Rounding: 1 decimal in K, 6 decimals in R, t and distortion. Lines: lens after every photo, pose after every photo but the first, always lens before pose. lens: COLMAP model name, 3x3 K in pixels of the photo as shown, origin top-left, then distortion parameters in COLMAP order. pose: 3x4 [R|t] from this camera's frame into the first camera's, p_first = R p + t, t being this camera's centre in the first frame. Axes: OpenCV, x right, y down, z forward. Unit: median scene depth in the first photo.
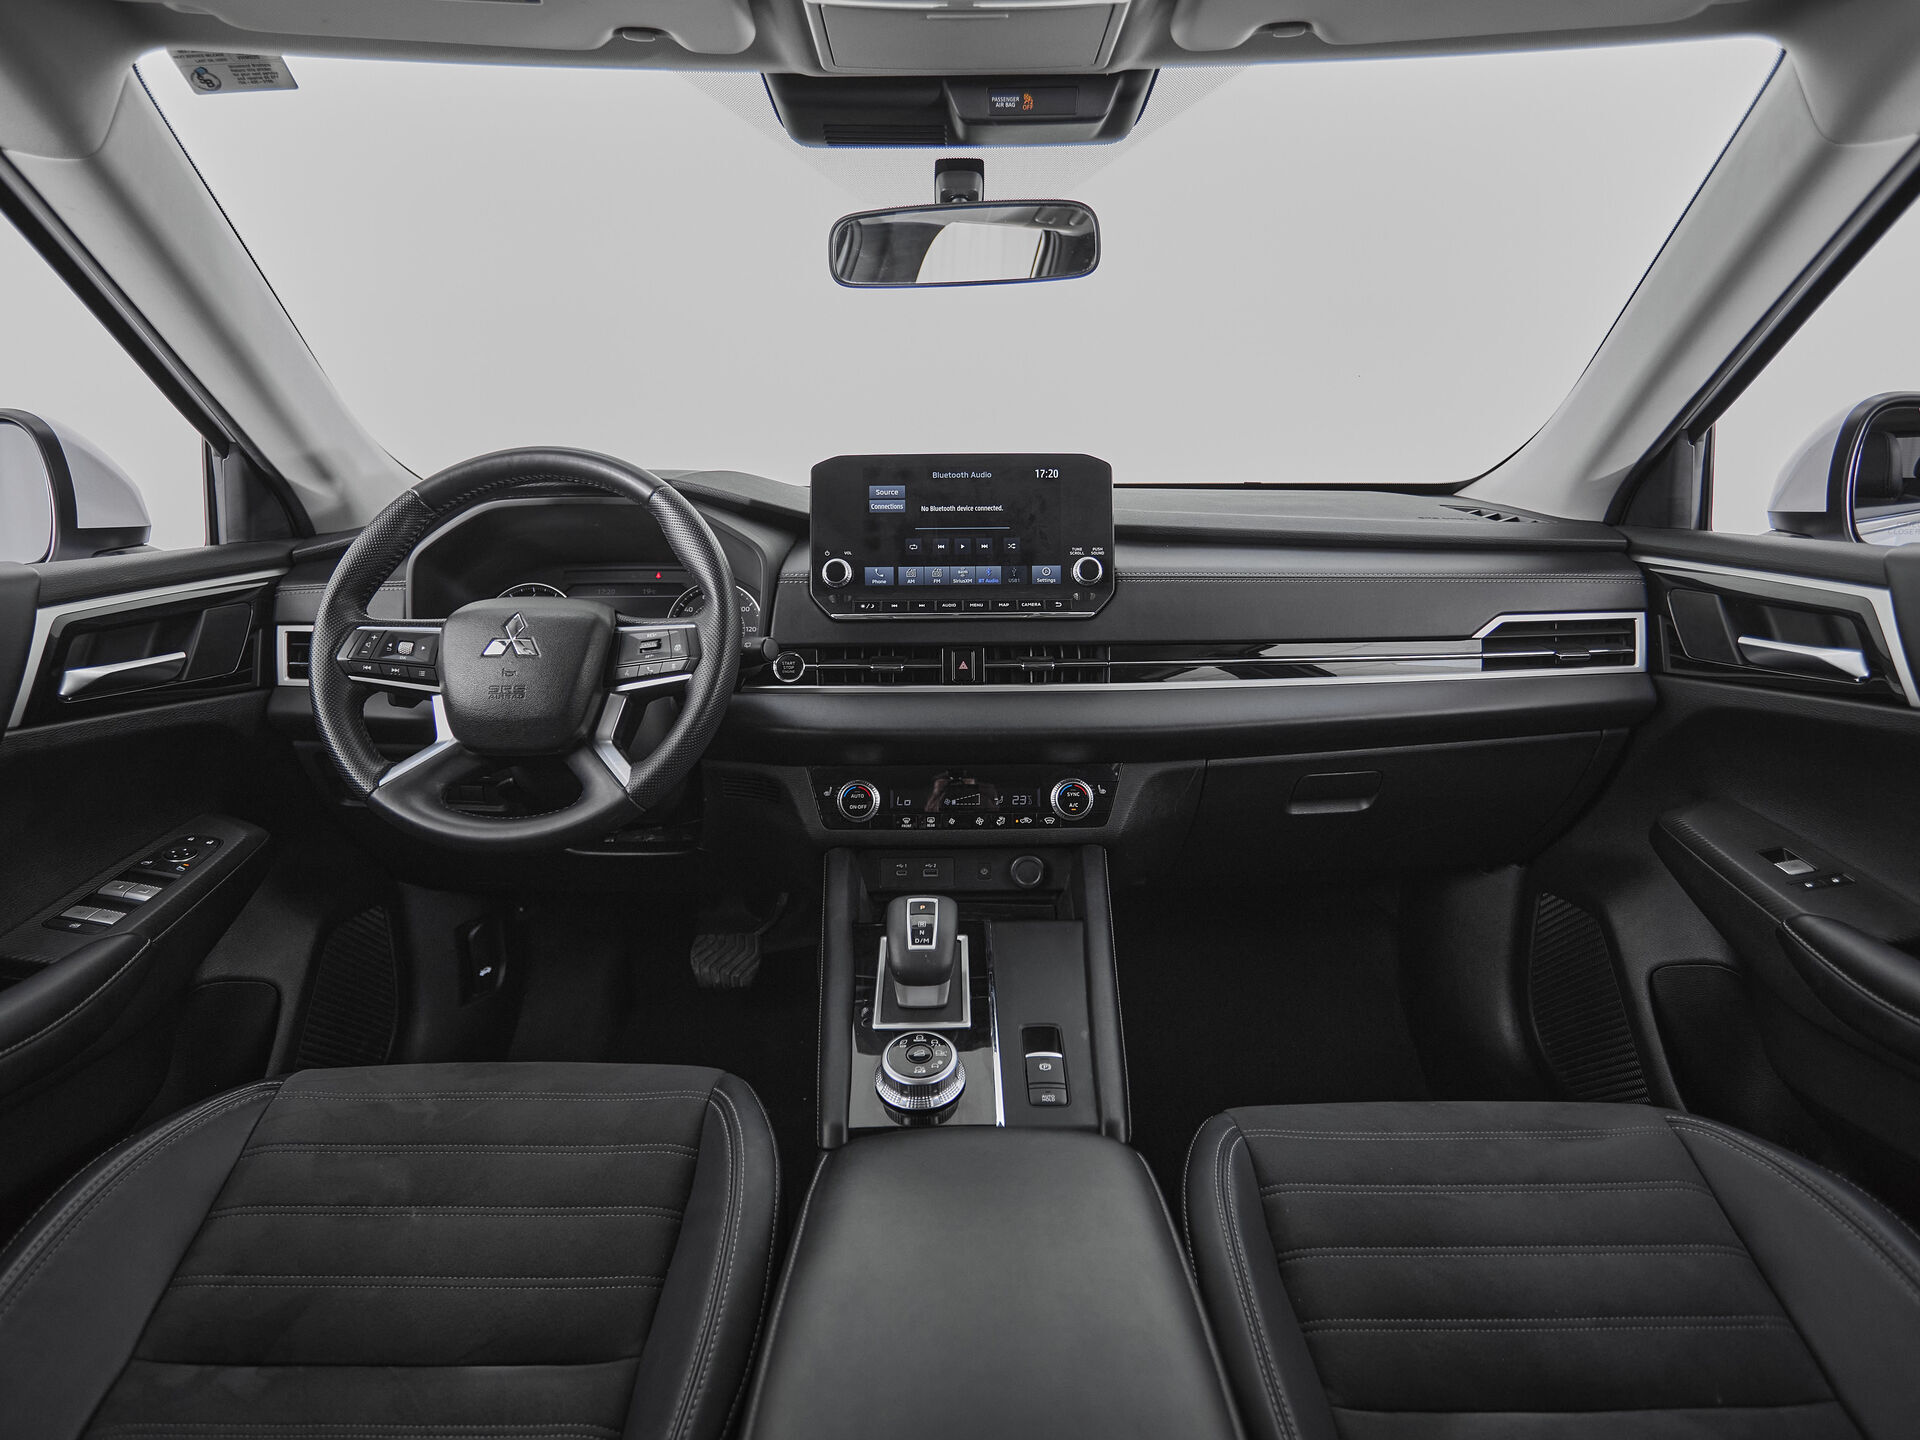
lens RADIAL K [[1121.8, 0, 973.5], [0, 1121.8, 708.4], [0, 0, 1]] dist [0.002814, 0.004185]
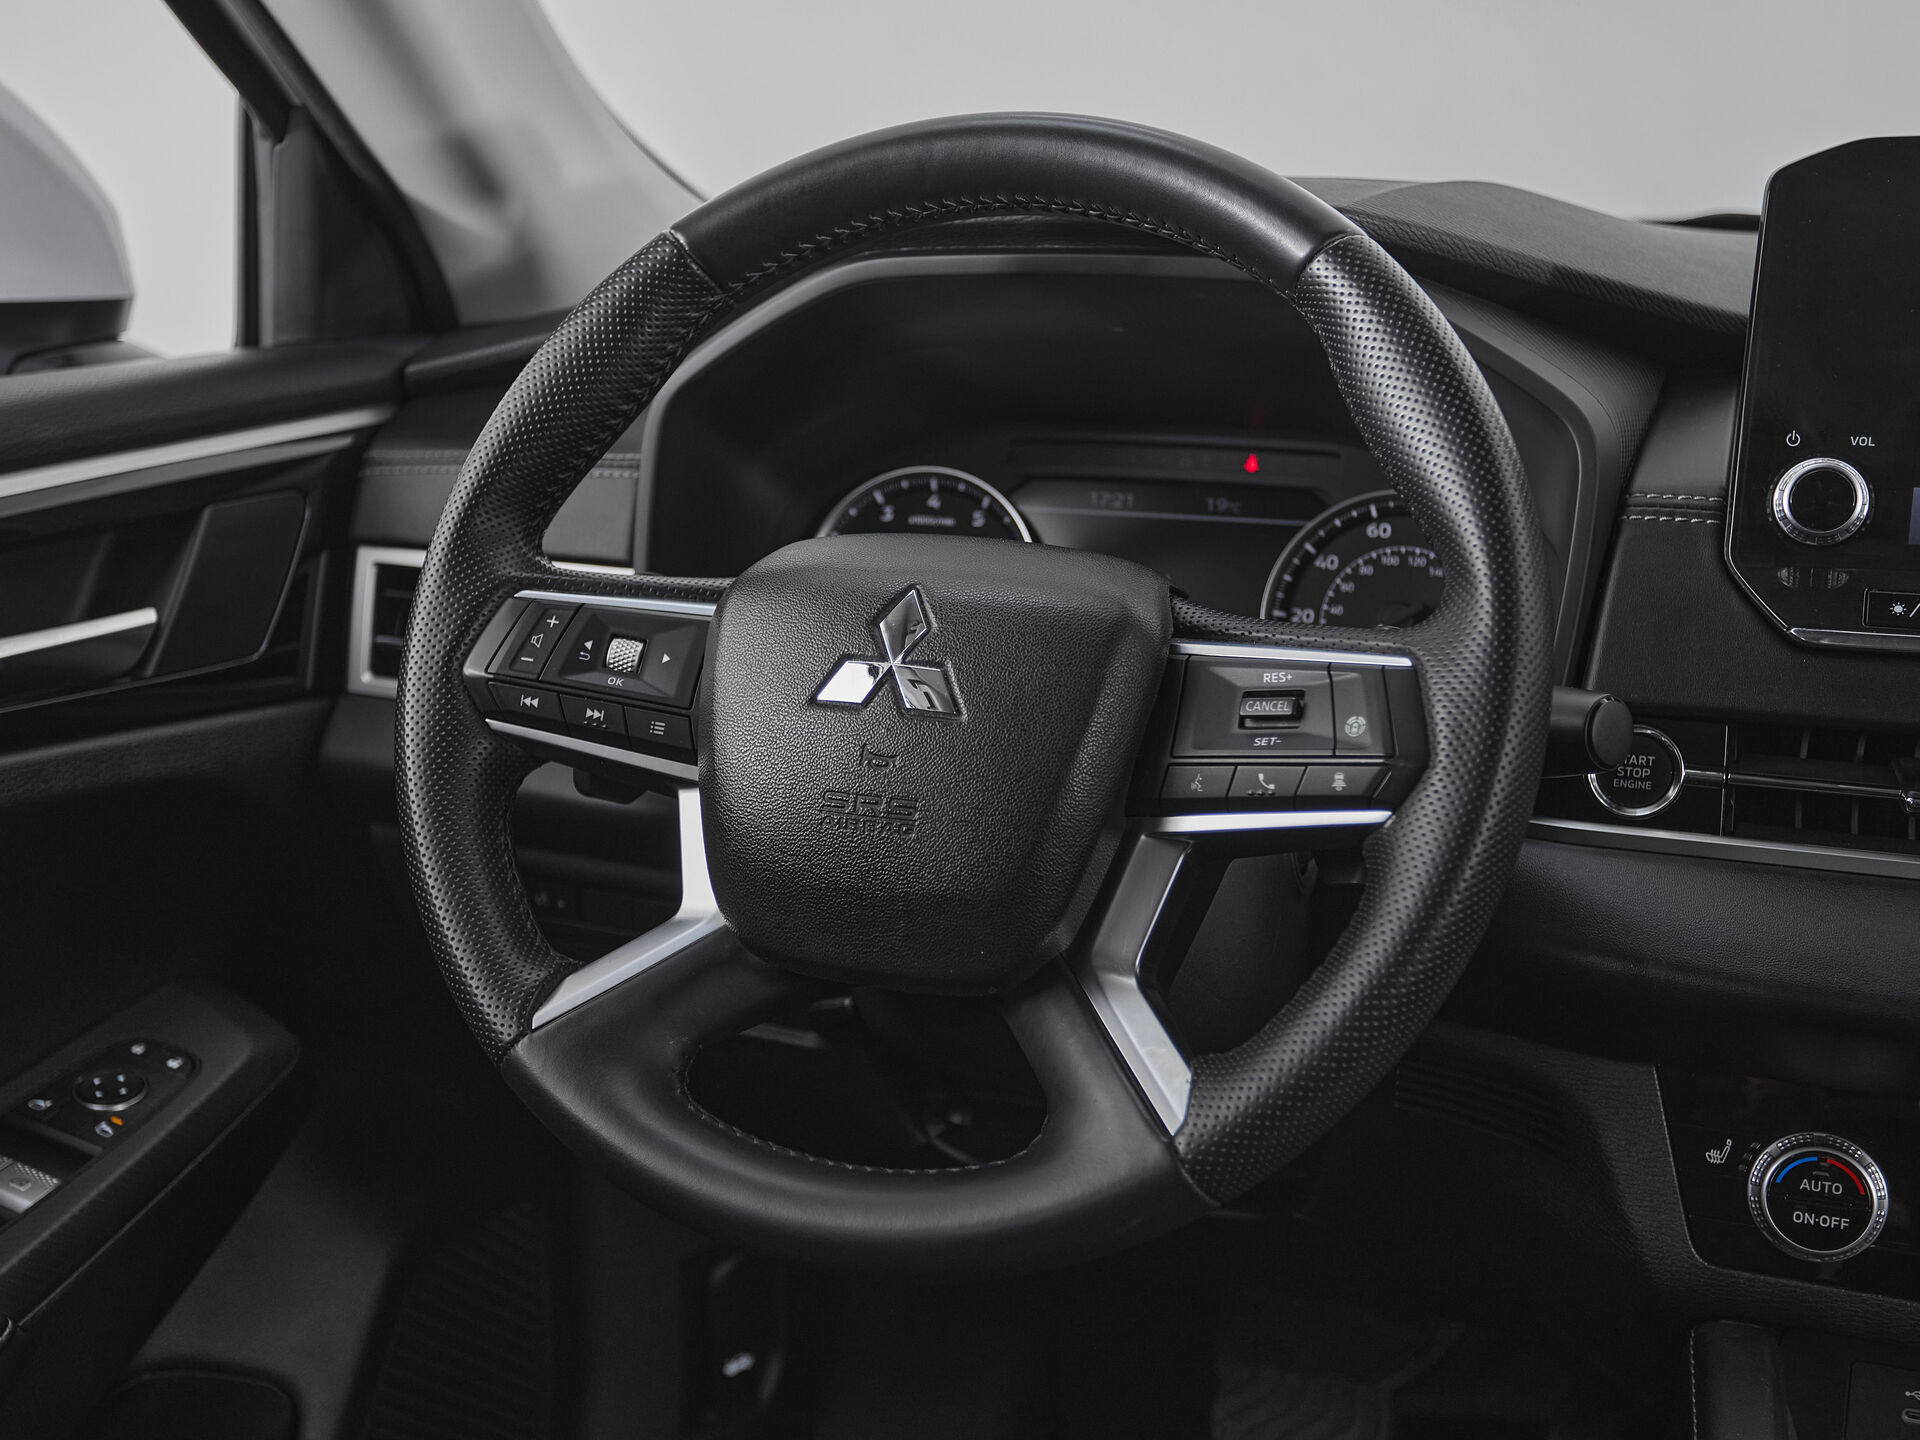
lens RADIAL K [[2341.9, 0, 867.7], [0, 2341.9, 734.5], [0, 0, 1]] dist [0.031084, 0.000000]
pose [[0.930115, 0.093688, -0.355119, -0.129572], [-0.083621, 0.995542, 0.043628, -0.059658], [0.357623, -0.010884, 0.933803, 0.257830]]
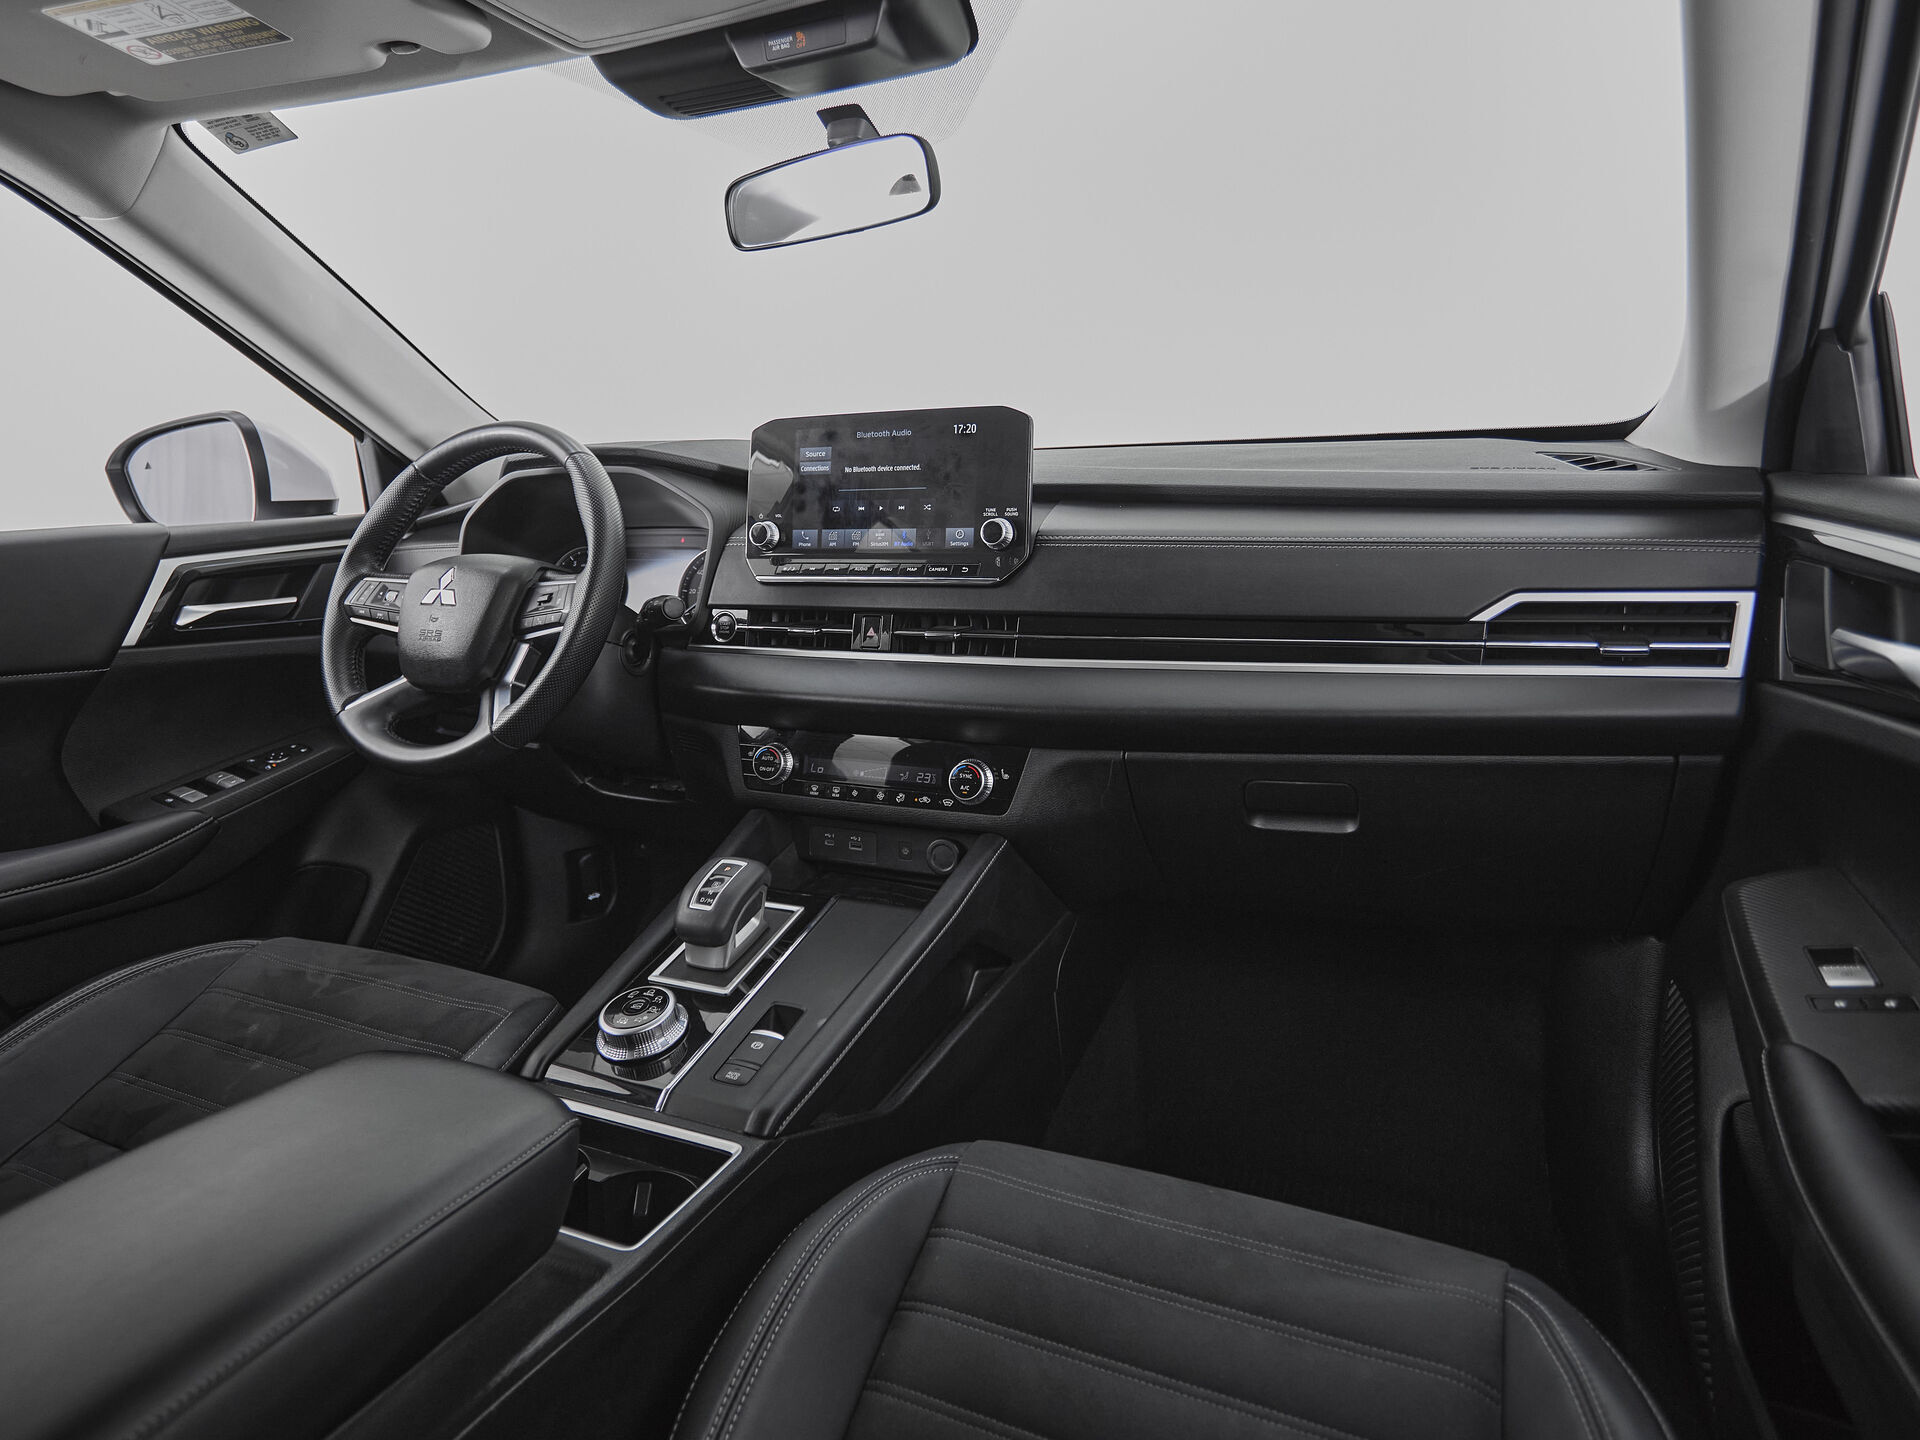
lens RADIAL K [[1162.0, 0, 921.8], [0, 1162.0, 680.9], [0, 0, 1]] dist [0.007328, 0.000472]
pose [[0.899667, 0.055222, -0.433071, 0.462350], [-0.060493, 0.998167, 0.001610, -0.000636], [0.432366, 0.024749, 0.901358, 0.123390]]
